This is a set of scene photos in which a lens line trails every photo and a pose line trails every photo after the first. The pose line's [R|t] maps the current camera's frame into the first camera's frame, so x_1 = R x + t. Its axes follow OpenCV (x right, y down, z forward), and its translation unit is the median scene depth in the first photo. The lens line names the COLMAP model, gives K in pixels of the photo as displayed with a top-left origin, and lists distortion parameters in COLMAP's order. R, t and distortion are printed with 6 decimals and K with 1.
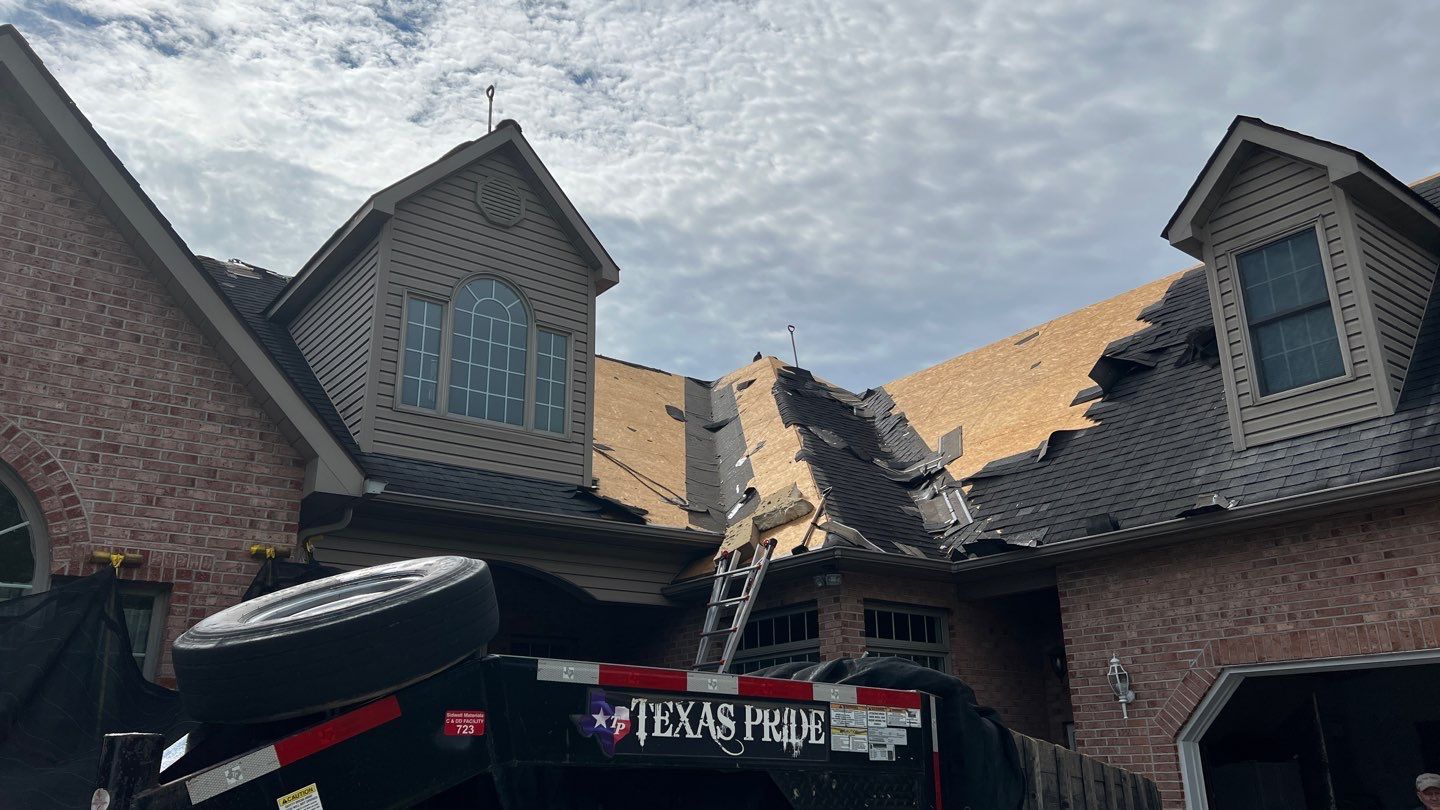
lens RADIAL K [[1076.3, 0, 753.1], [0, 1076.3, 405.3], [0, 0, 1]] dist [0.072211, -0.091382]
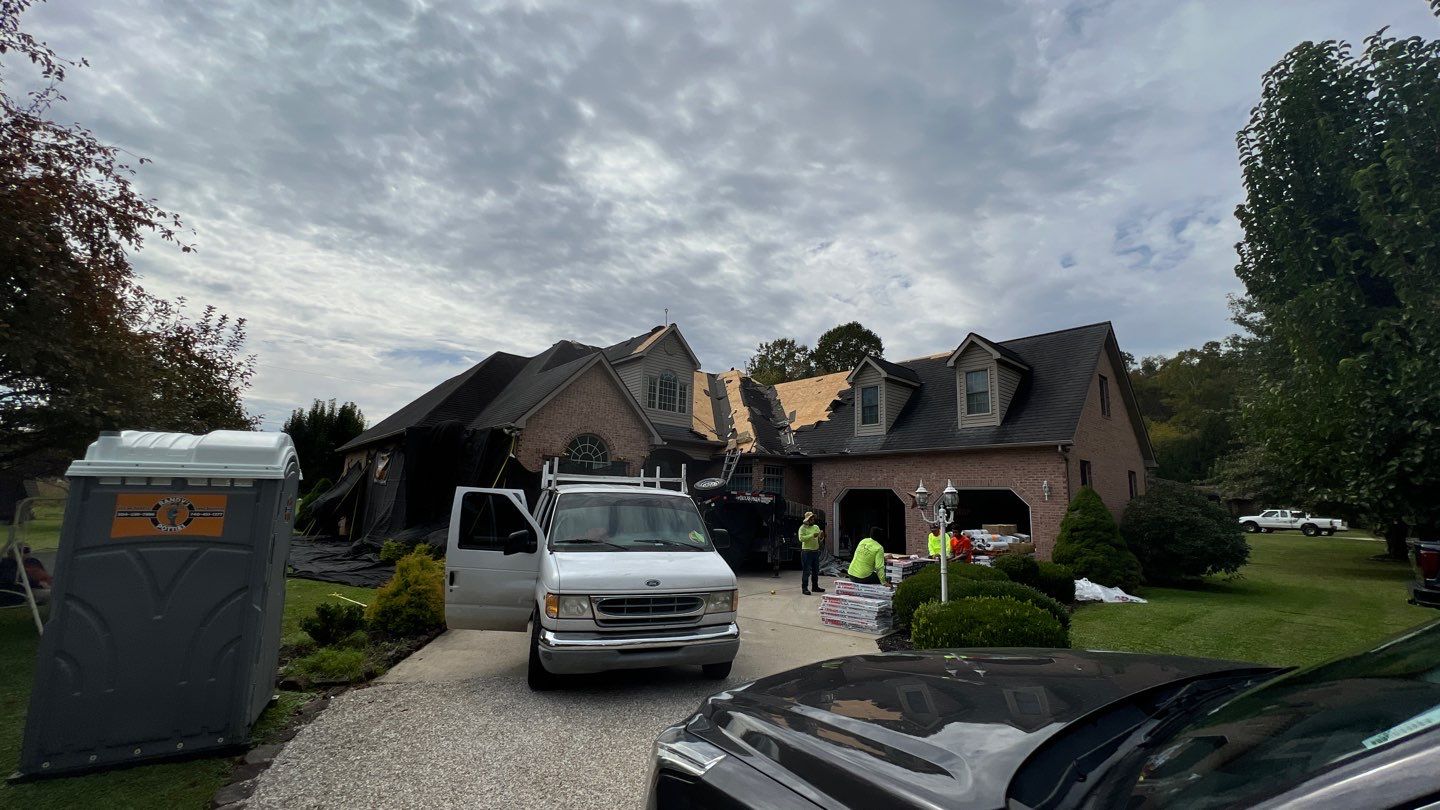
lens RADIAL K [[575.4, 0, 720.0], [0, 575.4, 405.0], [0, 0, 1]] dist [-0.001023, -0.000028]
pose [[0.997837, 0.057653, 0.031578, -0.156488], [-0.061793, 0.986526, 0.151486, -0.390738], [-0.022419, -0.153110, 0.987955, -1.186238]]
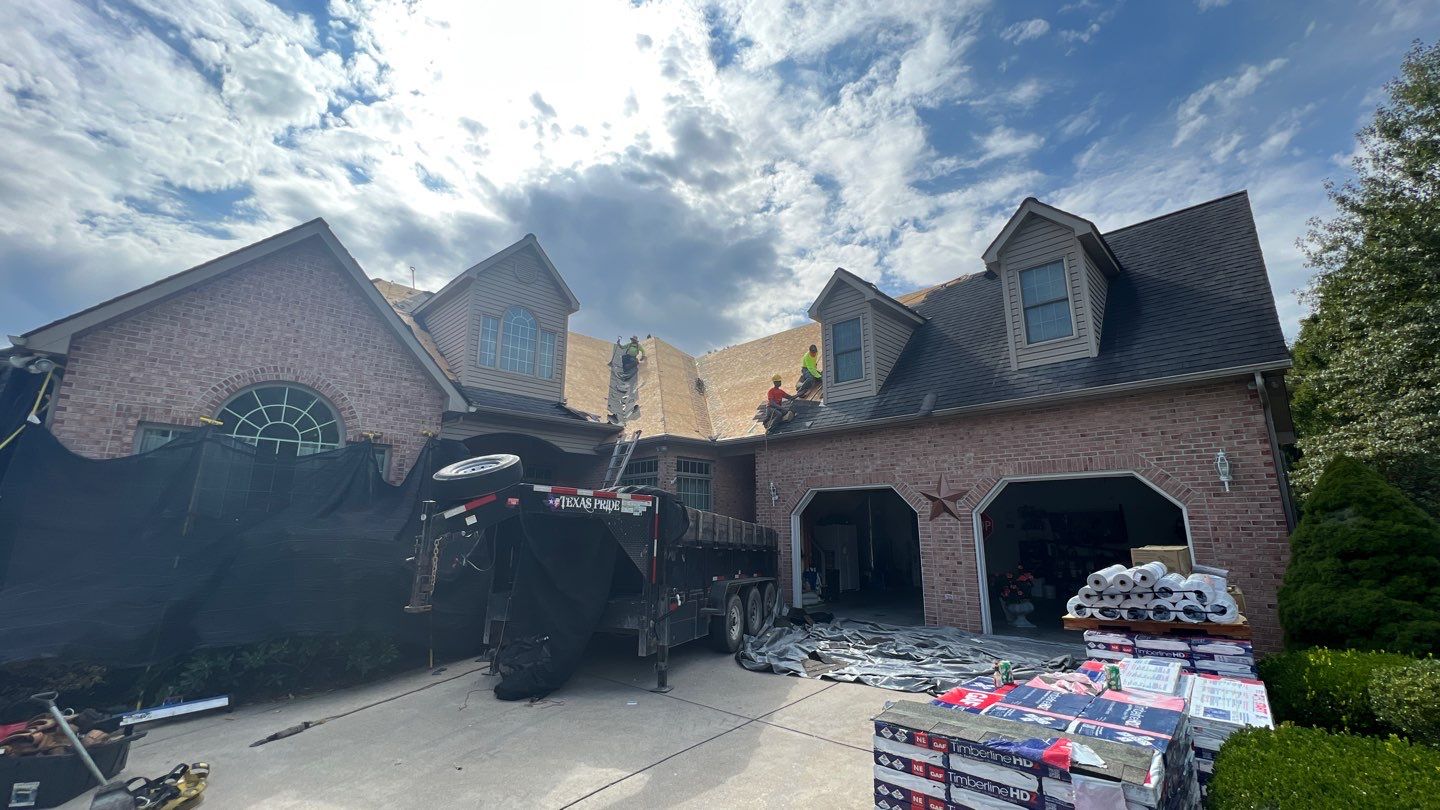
lens RADIAL K [[575.4, 0, 720.0], [0, 575.4, 405.0], [0, 0, 1]] dist [-0.001023, -0.000028]
pose [[0.993599, 0.044233, 0.103946, 0.067214], [-0.055495, 0.992592, 0.108085, -0.088343], [-0.098395, -0.113162, 0.988693, -0.301391]]
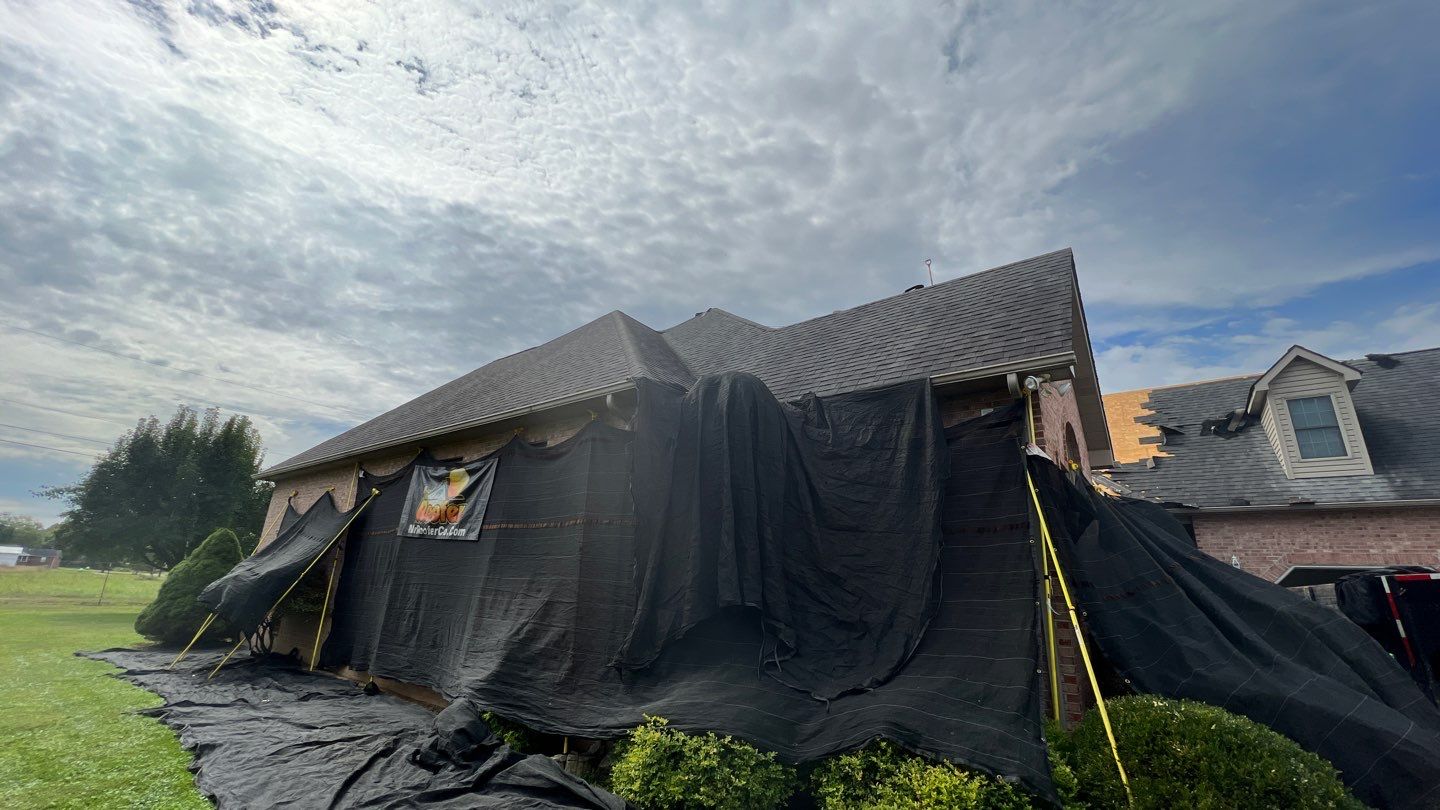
lens RADIAL K [[575.4, 0, 720.0], [0, 575.4, 405.0], [0, 0, 1]] dist [-0.001023, -0.000028]
pose [[0.969835, 0.127353, 0.207850, -1.147294], [-0.132178, 0.991181, 0.009434, 0.034545], [-0.204816, -0.036623, 0.978115, -0.024557]]
